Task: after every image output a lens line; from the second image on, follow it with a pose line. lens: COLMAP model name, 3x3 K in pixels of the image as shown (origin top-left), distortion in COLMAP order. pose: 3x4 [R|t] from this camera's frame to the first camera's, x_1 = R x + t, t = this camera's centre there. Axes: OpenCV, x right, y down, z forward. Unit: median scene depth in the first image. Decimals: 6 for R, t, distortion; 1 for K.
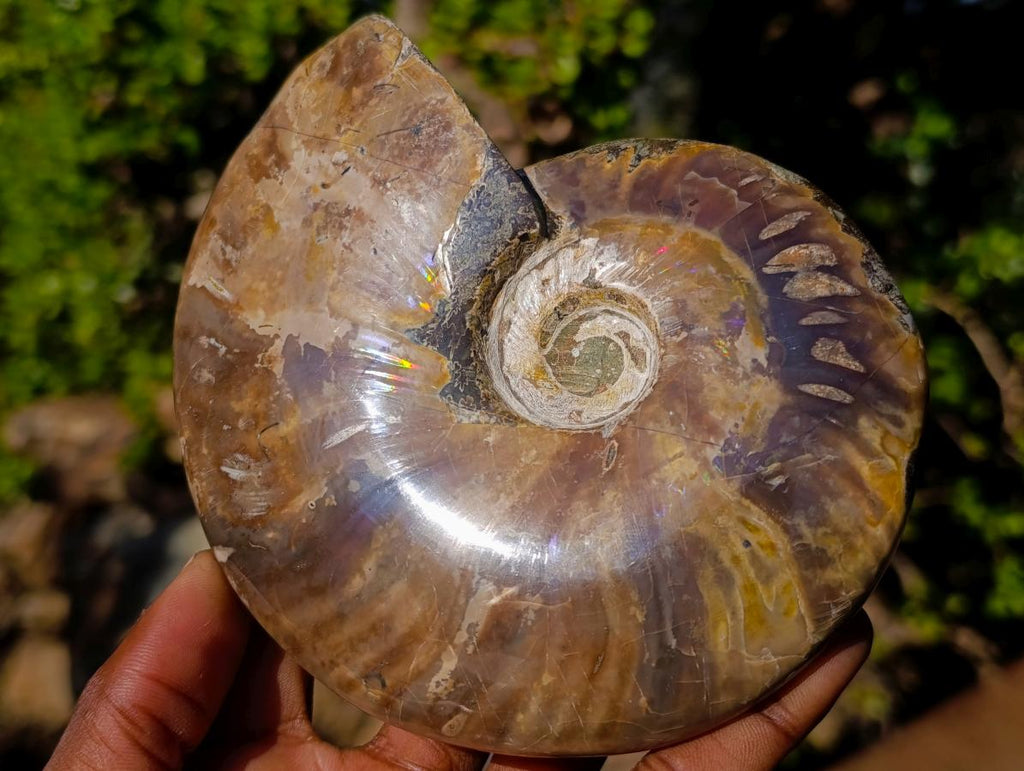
lens RADIAL K [[1394.8, 0, 512.0], [0, 1394.8, 385.5], [0, 0, 1]] dist [0.274074, -1.616561]
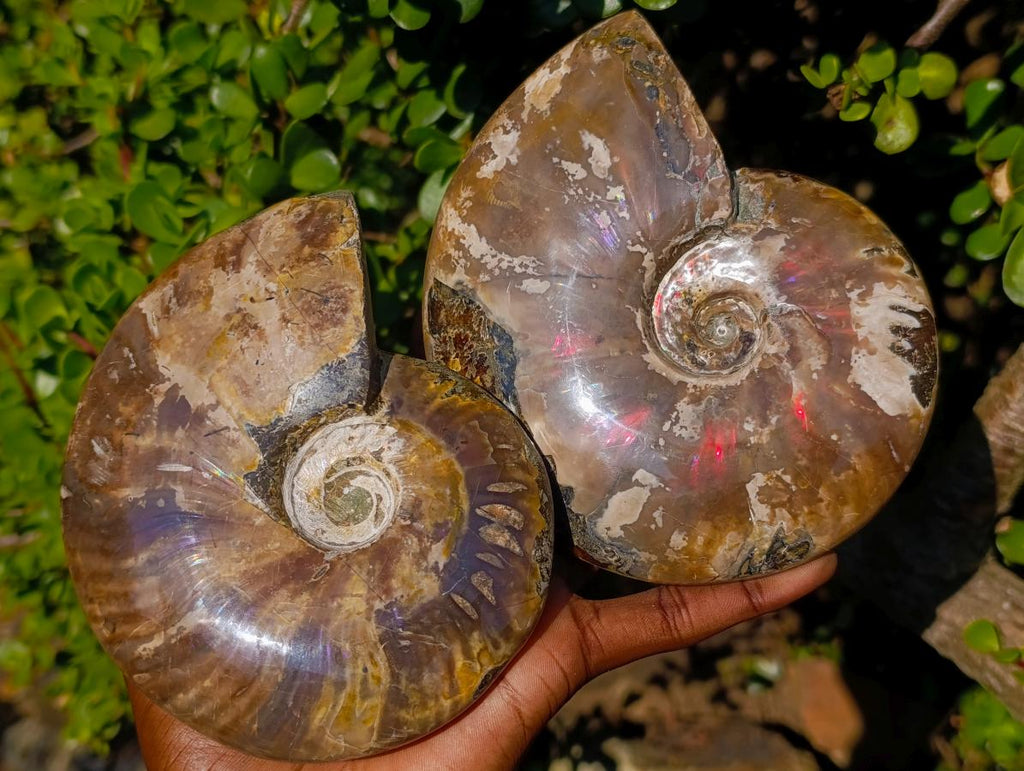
lens RADIAL K [[1394.8, 0, 512.0], [0, 1394.8, 385.5], [0, 0, 1]] dist [0.274074, -1.616561]
pose [[0.873123, 0.486220, 0.035301, 0.092773], [-0.487400, 0.872118, 0.043039, -0.268984], [-0.009860, -0.054784, 0.998450, -0.450970]]
